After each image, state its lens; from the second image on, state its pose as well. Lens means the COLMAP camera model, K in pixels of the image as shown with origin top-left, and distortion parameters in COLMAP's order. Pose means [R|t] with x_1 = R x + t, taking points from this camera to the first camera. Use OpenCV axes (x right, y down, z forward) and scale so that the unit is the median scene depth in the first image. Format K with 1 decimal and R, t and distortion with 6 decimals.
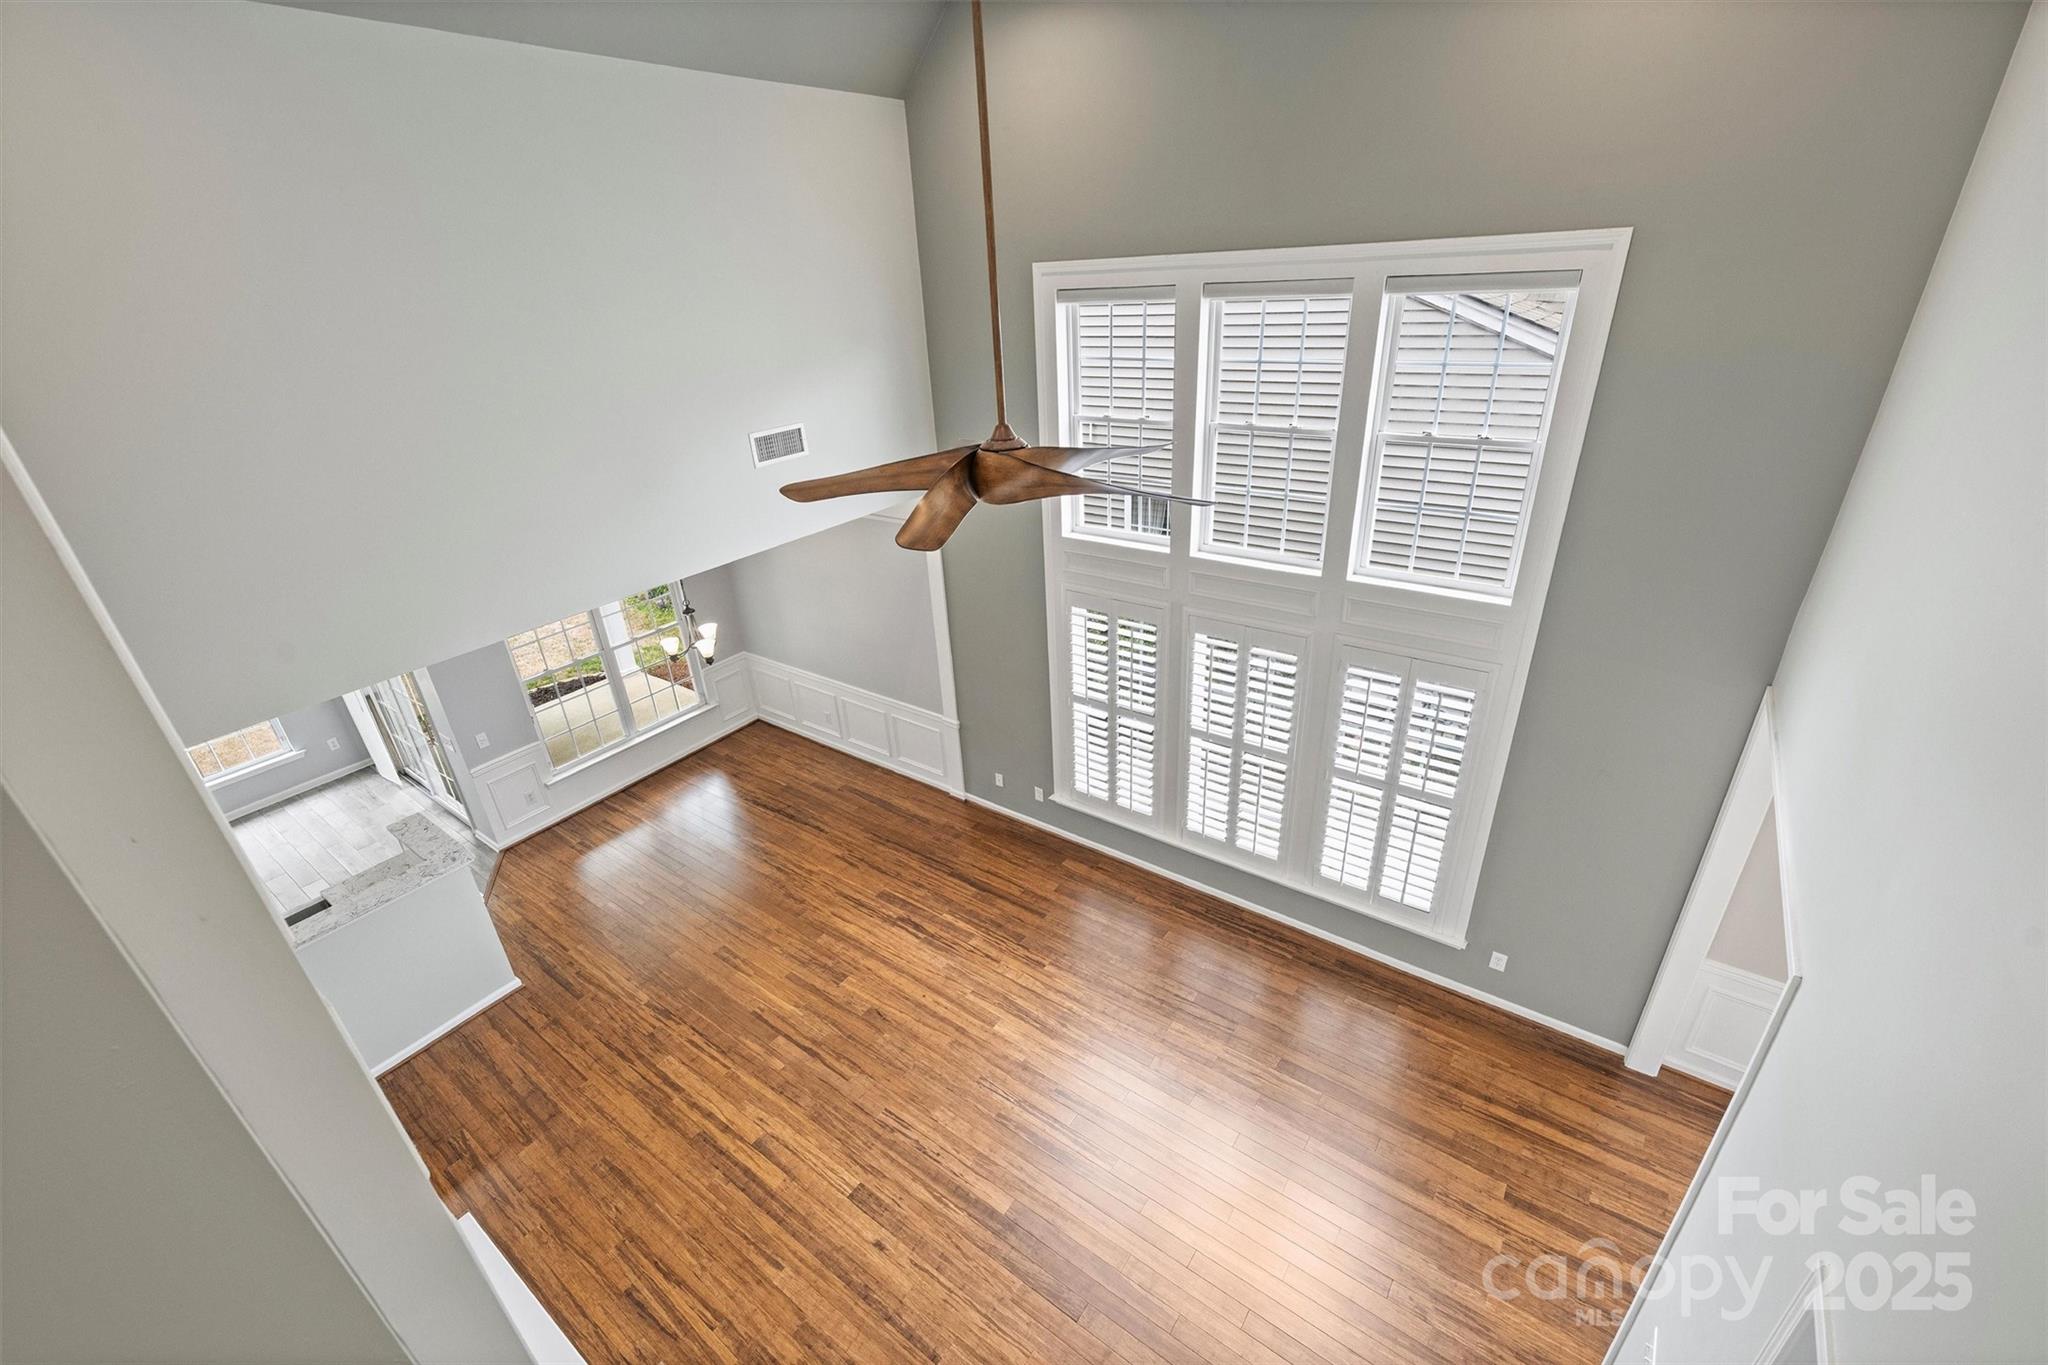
lens RADIAL K [[849.0, 0, 1017.6], [0, 849.0, 687.4], [0, 0, 1]] dist [0.001115, 0.000433]
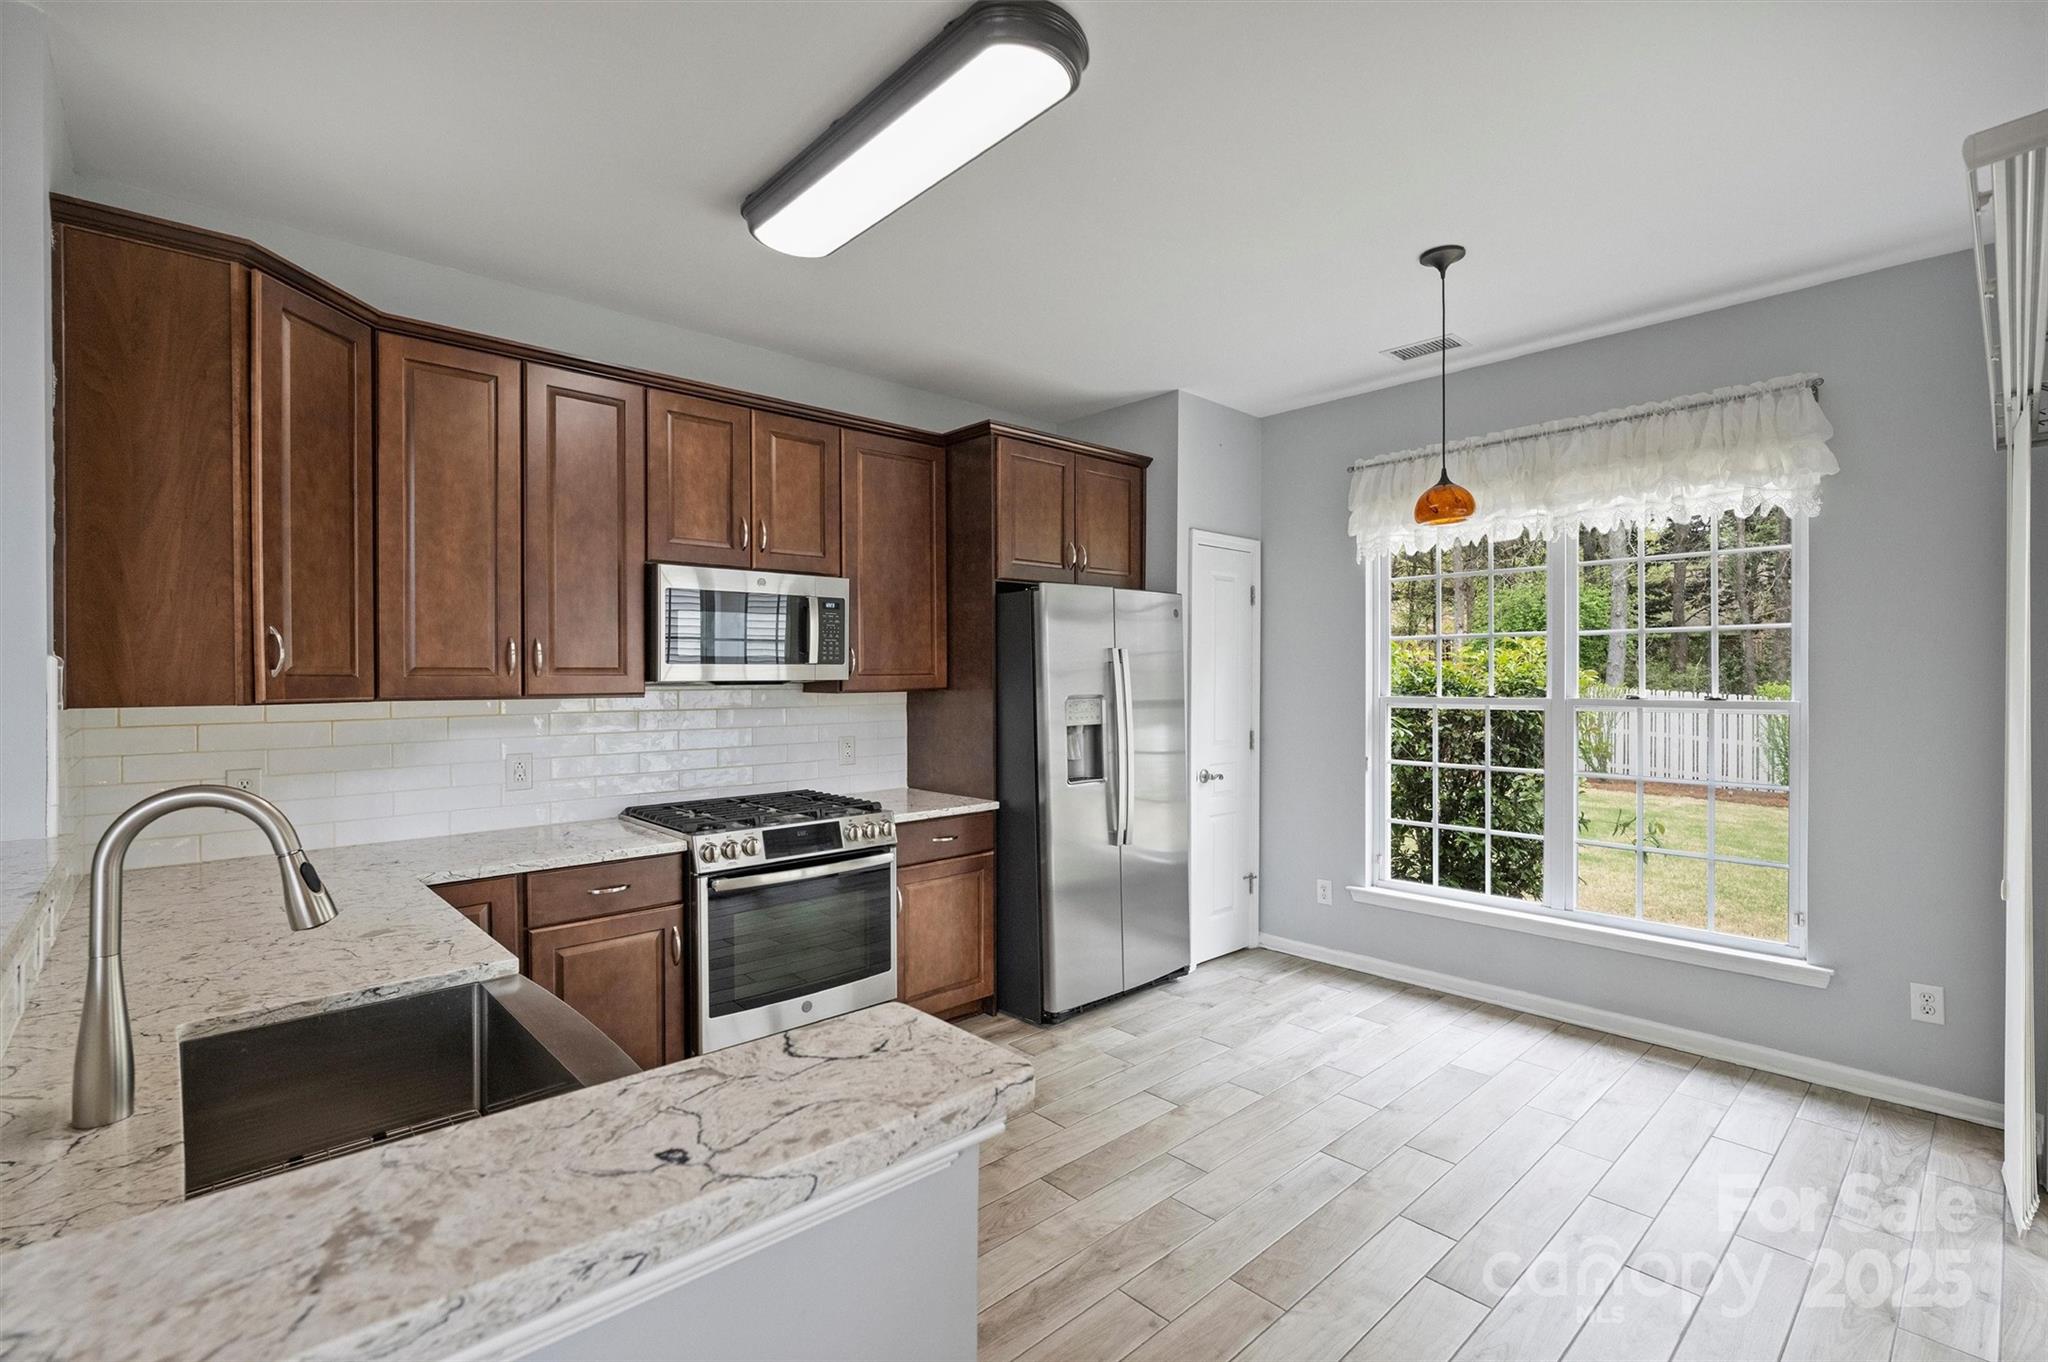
lens RADIAL K [[889.9, 0, 1022.3], [0, 889.9, 685.6], [0, 0, 1]] dist [-0.008742, 0.002529]
pose [[-0.183841, 0.066474, -0.980706, -0.669218], [-0.426036, 0.893739, 0.140443, 0.092634], [0.885830, 0.443635, -0.135986, 1.100453]]
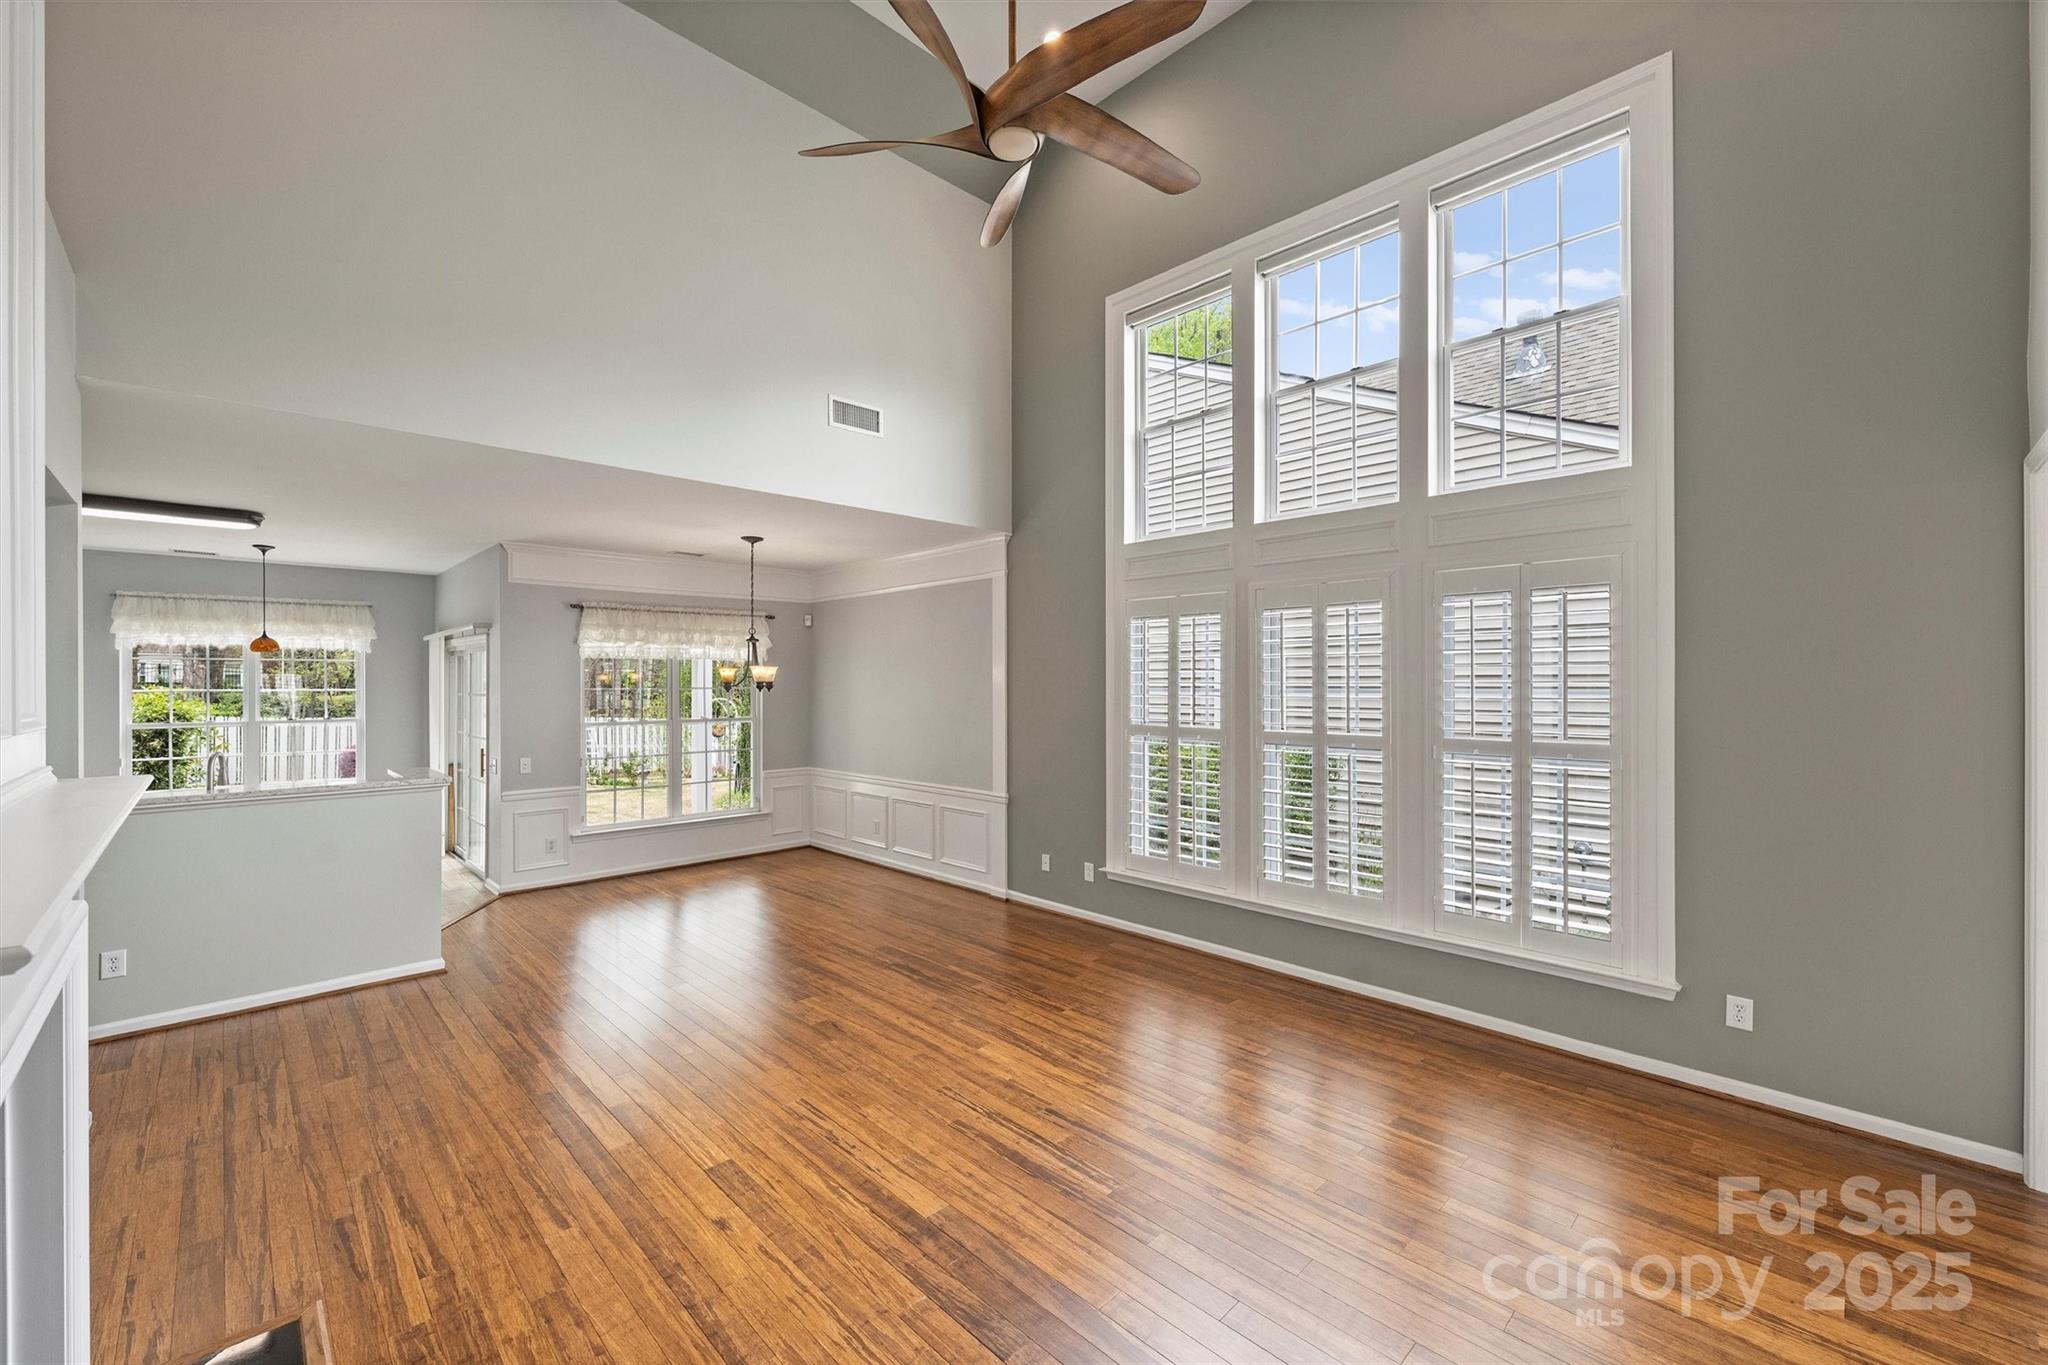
lens RADIAL K [[824.0, 0, 1015.1], [0, 824.0, 682.2], [0, 0, 1]] dist [-0.000044, 0.000025]
pose [[0.985033, 0.052783, -0.164088, 0.102035], [-0.120256, 0.892449, -0.434827, 0.425858], [0.123489, 0.448051, 0.885438, 0.244807]]
